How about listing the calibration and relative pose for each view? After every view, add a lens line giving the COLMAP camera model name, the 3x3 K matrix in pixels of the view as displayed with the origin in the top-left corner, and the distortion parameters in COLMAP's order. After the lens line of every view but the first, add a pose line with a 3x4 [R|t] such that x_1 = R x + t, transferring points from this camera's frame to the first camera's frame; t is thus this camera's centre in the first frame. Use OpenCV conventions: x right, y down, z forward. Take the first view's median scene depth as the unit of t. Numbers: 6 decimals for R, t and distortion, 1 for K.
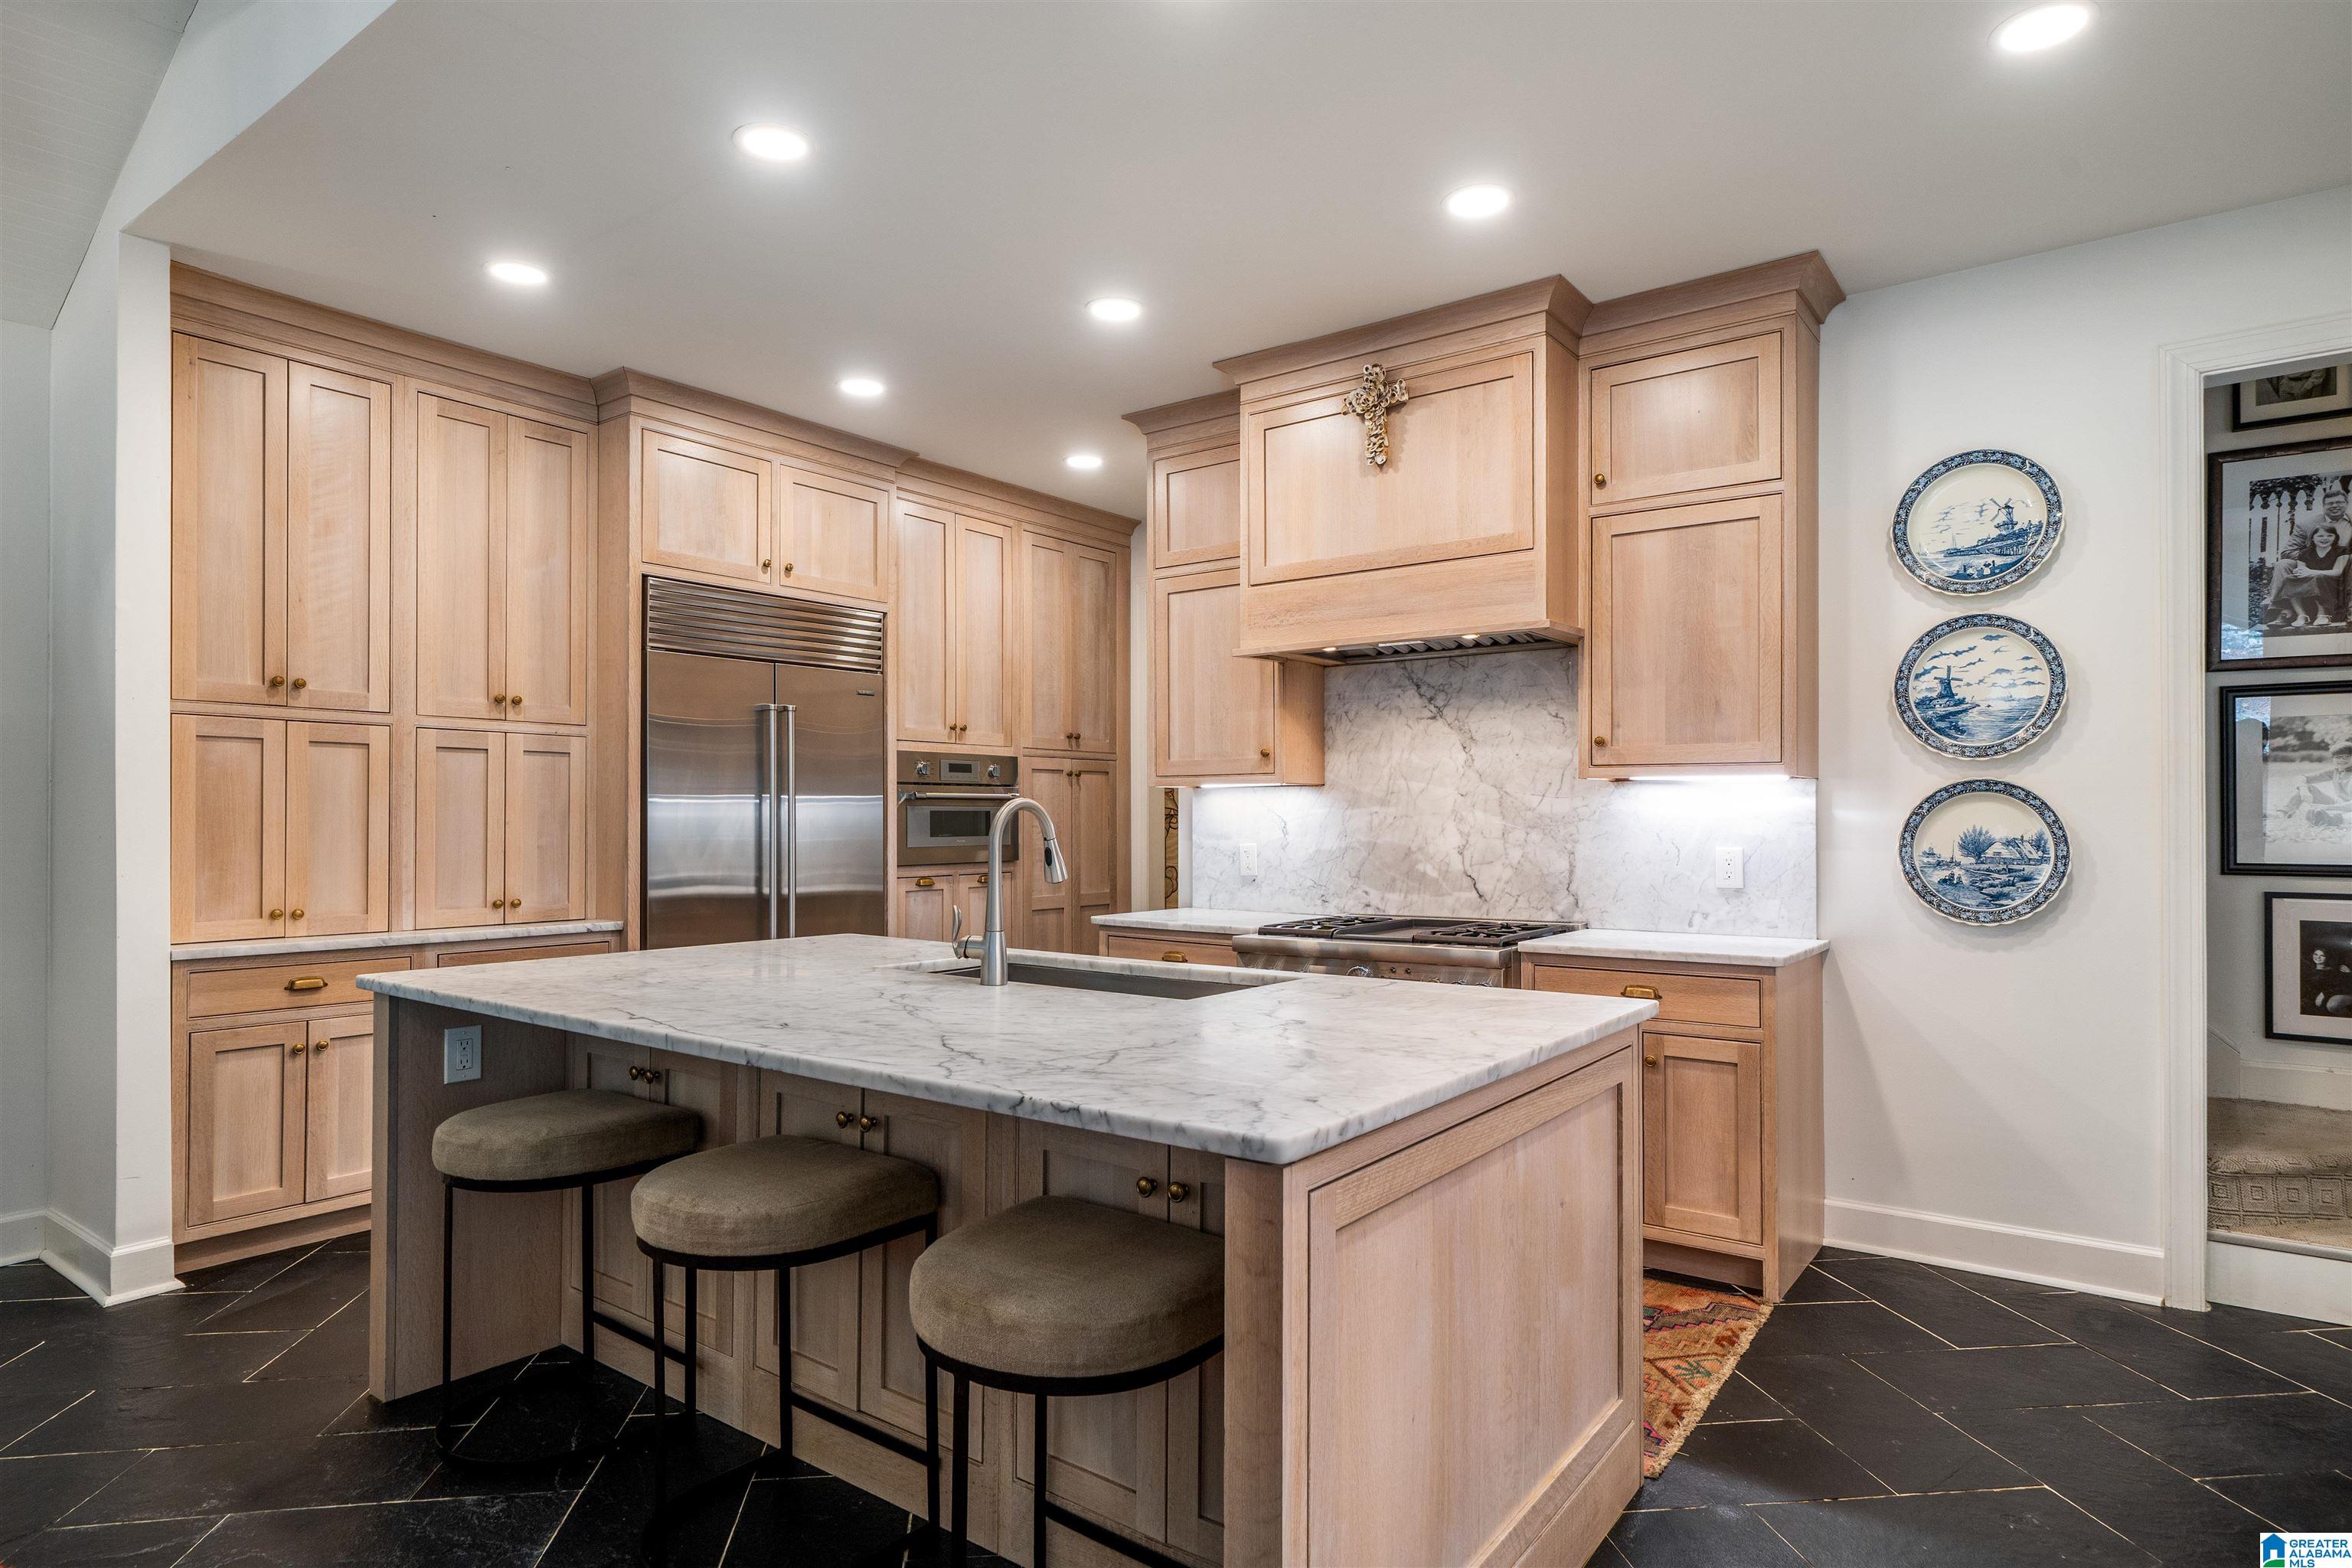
lens RADIAL K [[1279.3, 0, 1108.2], [0, 1279.3, 809.8], [0, 0, 1]] dist [0.004246, -0.002880]
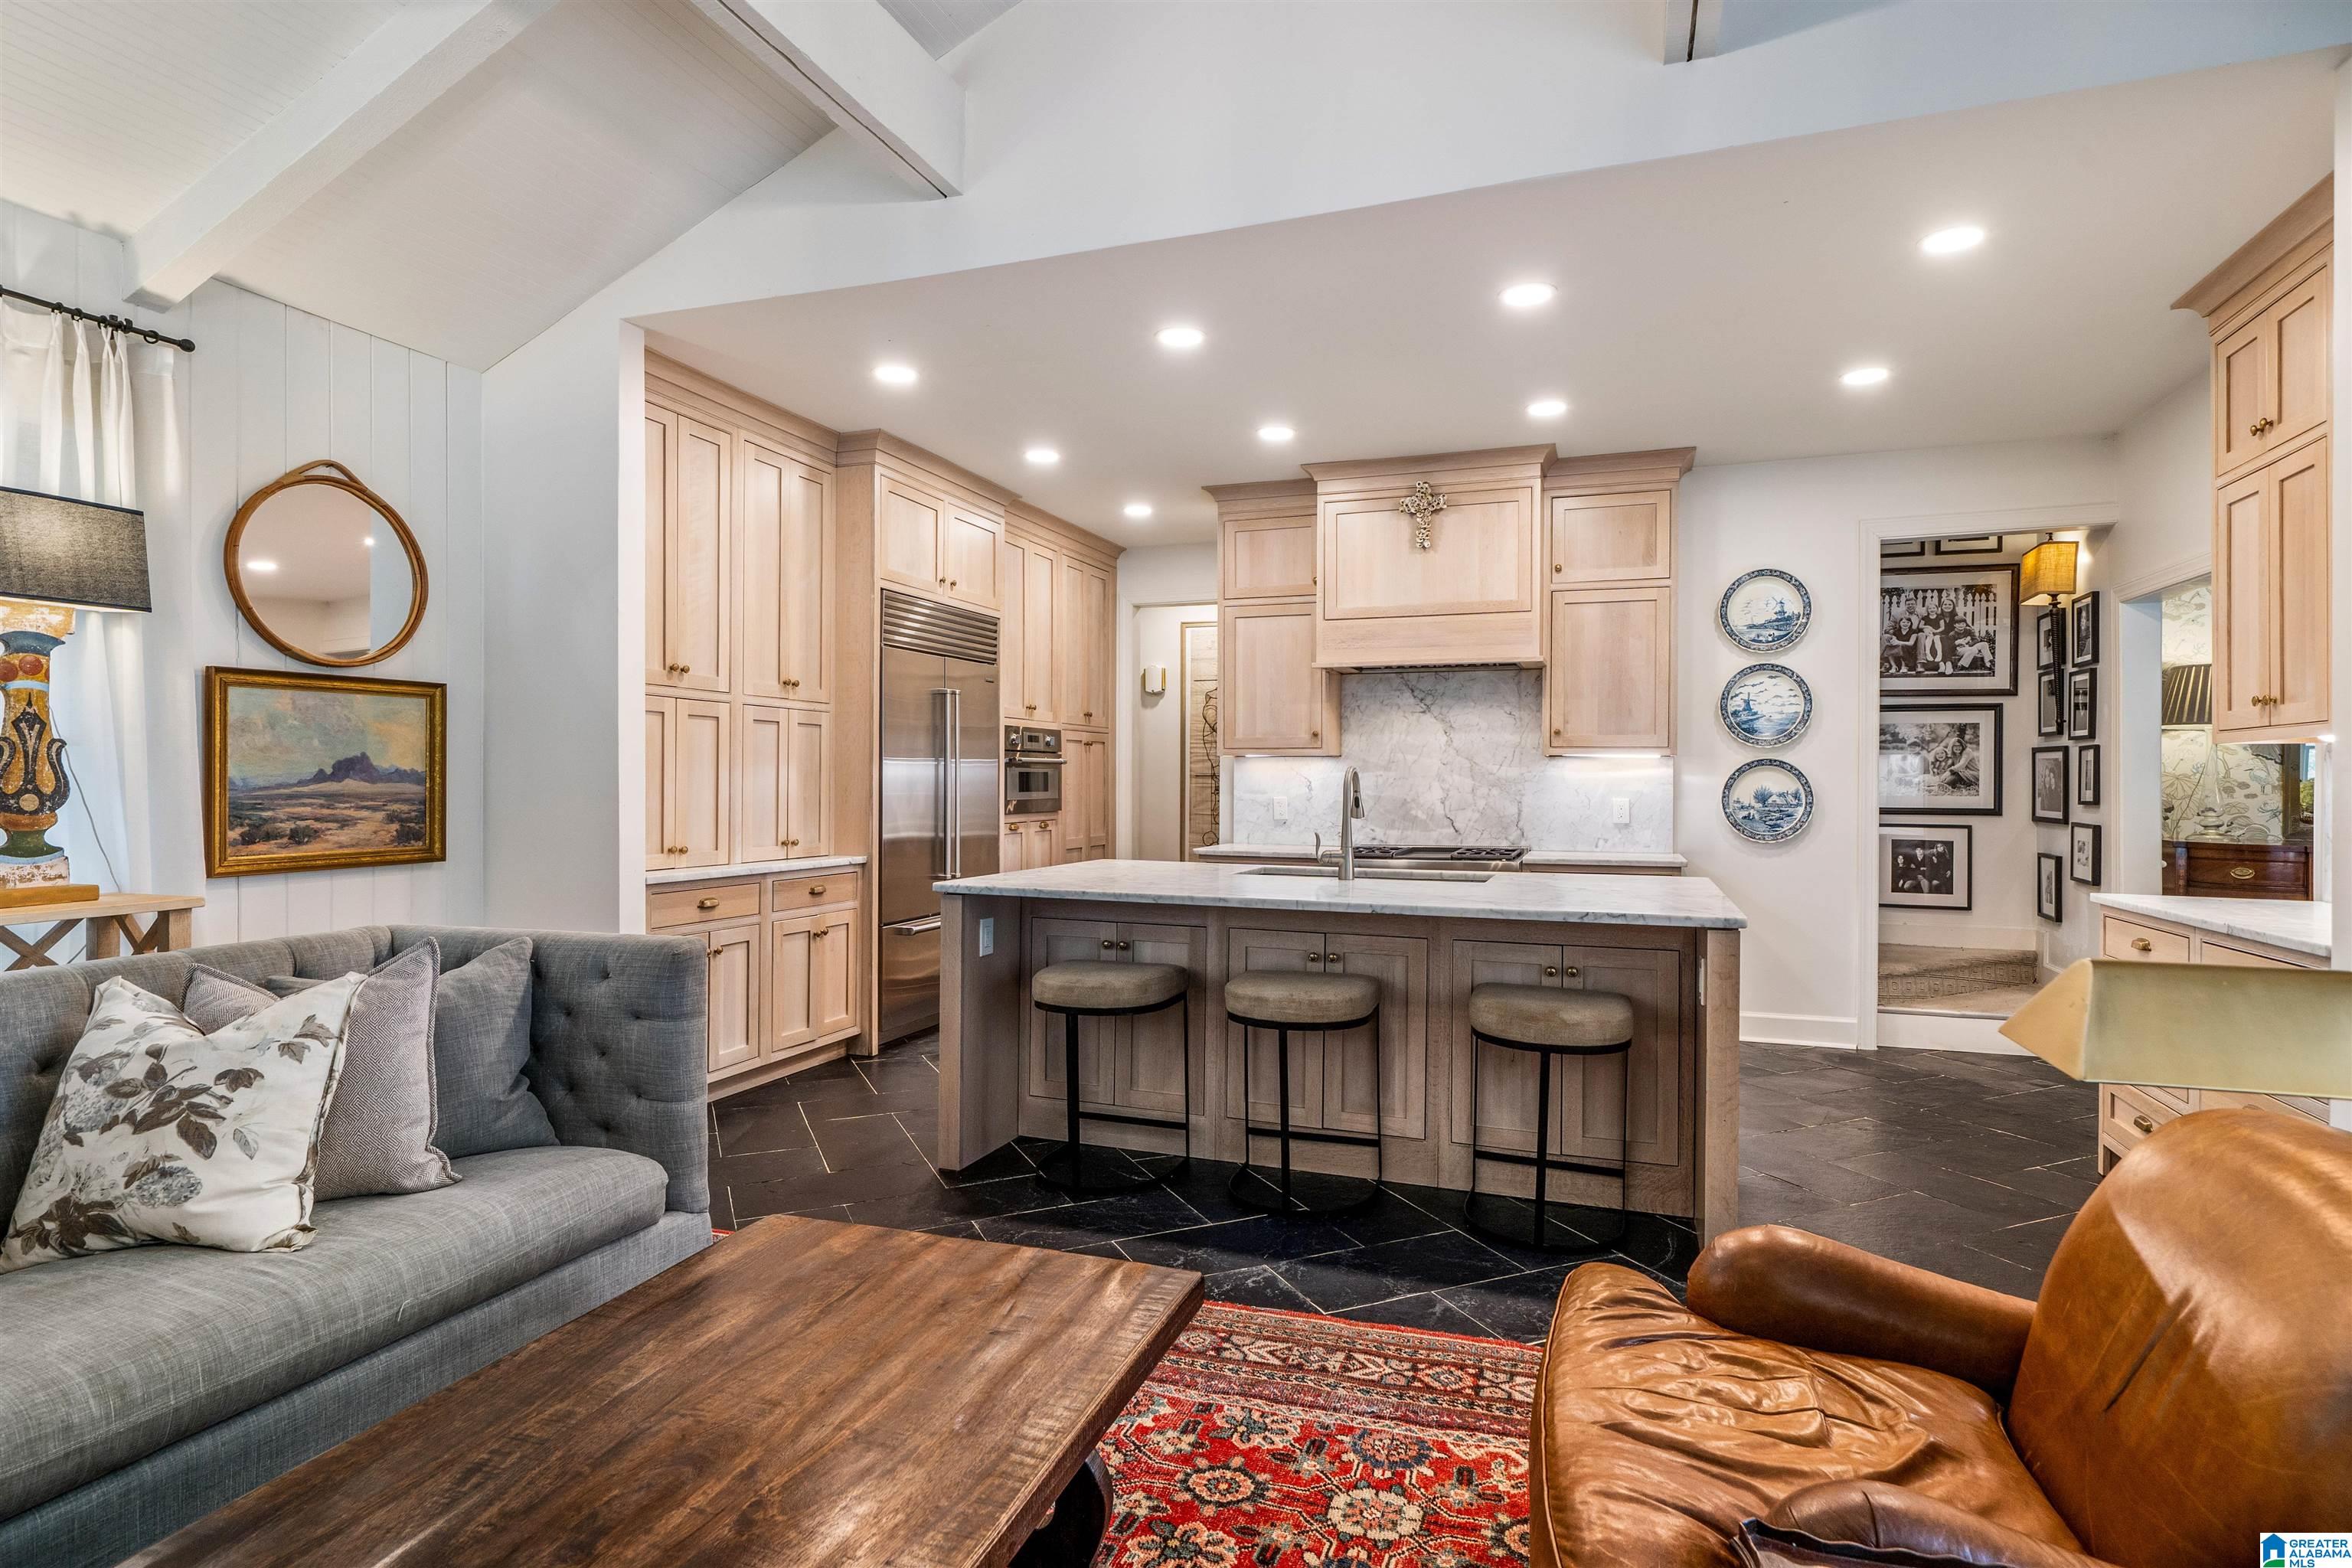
lens RADIAL K [[1161.1, 0, 1158.4], [0, 1161.1, 780.1], [0, 0, 1]] dist [0.000078, 0.004324]
pose [[0.956863, 0.004702, 0.290503, -0.499394], [-0.007052, 0.999950, 0.007043, -0.000055], [-0.290455, -0.008788, 0.956848, -0.236343]]
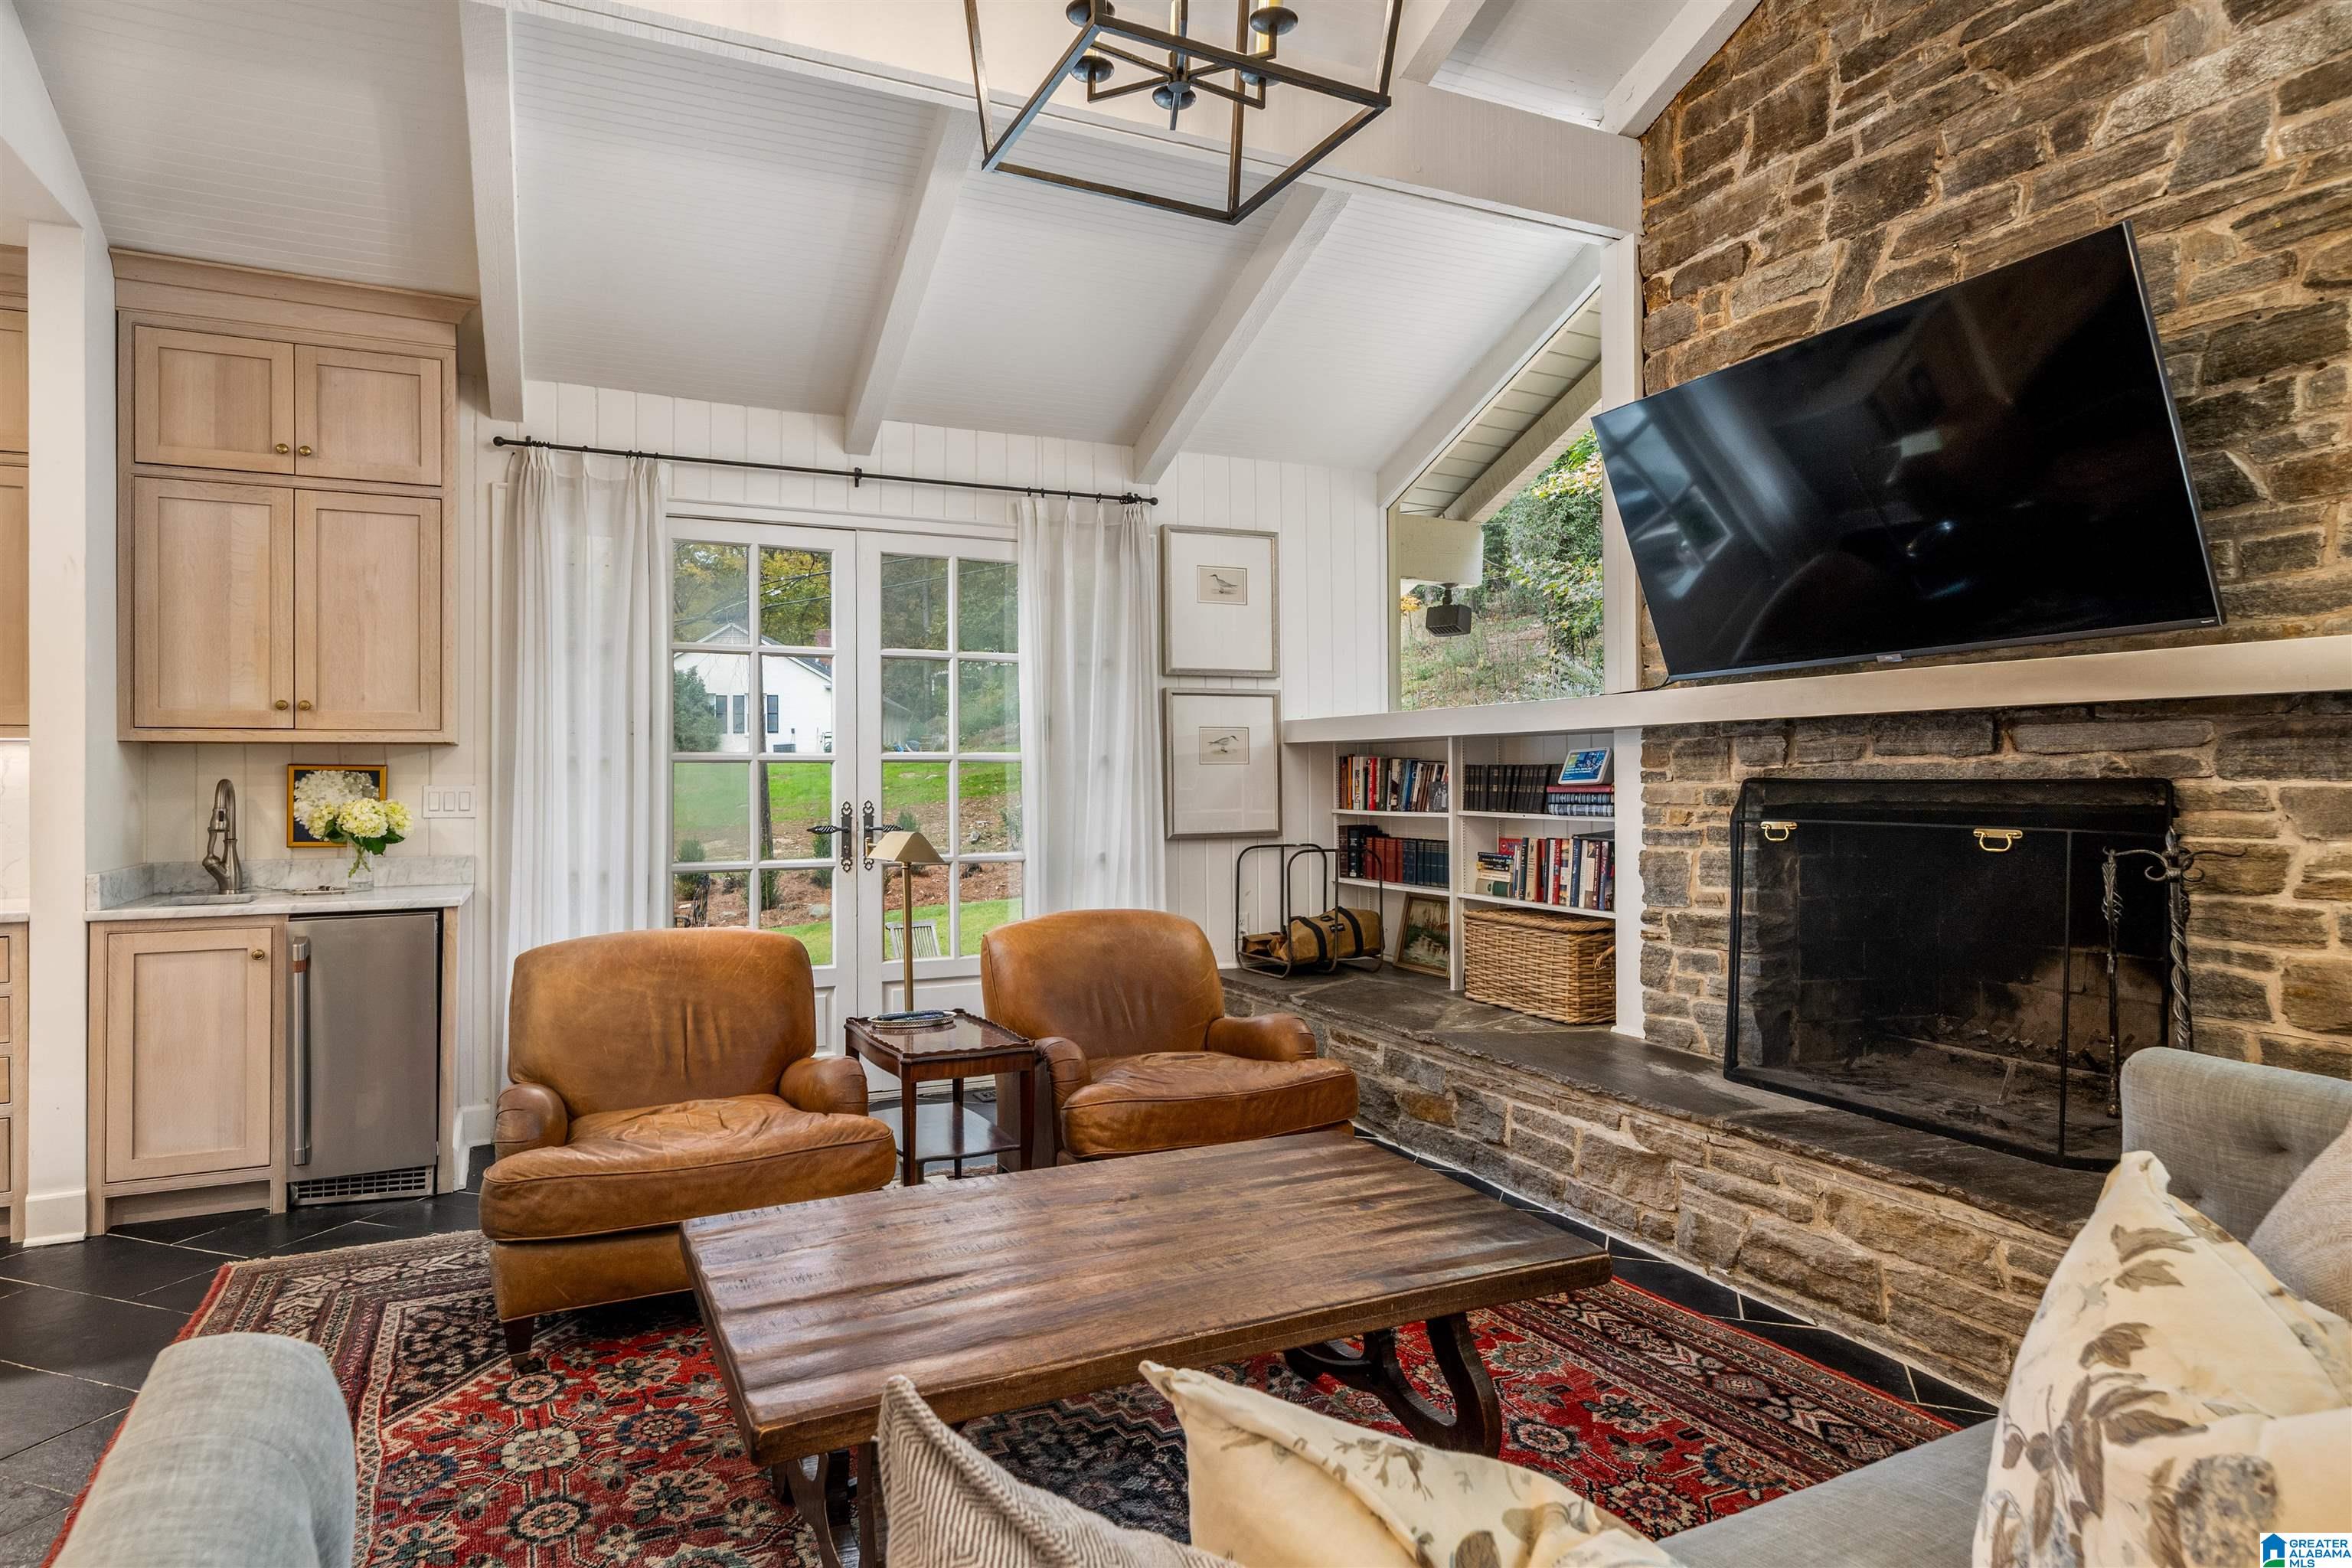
lens RADIAL K [[1279.3, 0, 1163.5], [0, 1279.3, 774.5], [0, 0, 1]] dist [0.004246, -0.002880]
pose [[-0.880803, 0.008056, 0.473415, -0.790349], [0.003366, 0.999937, -0.010754, 0.008426], [-0.473471, -0.007879, -0.880774, 0.555346]]
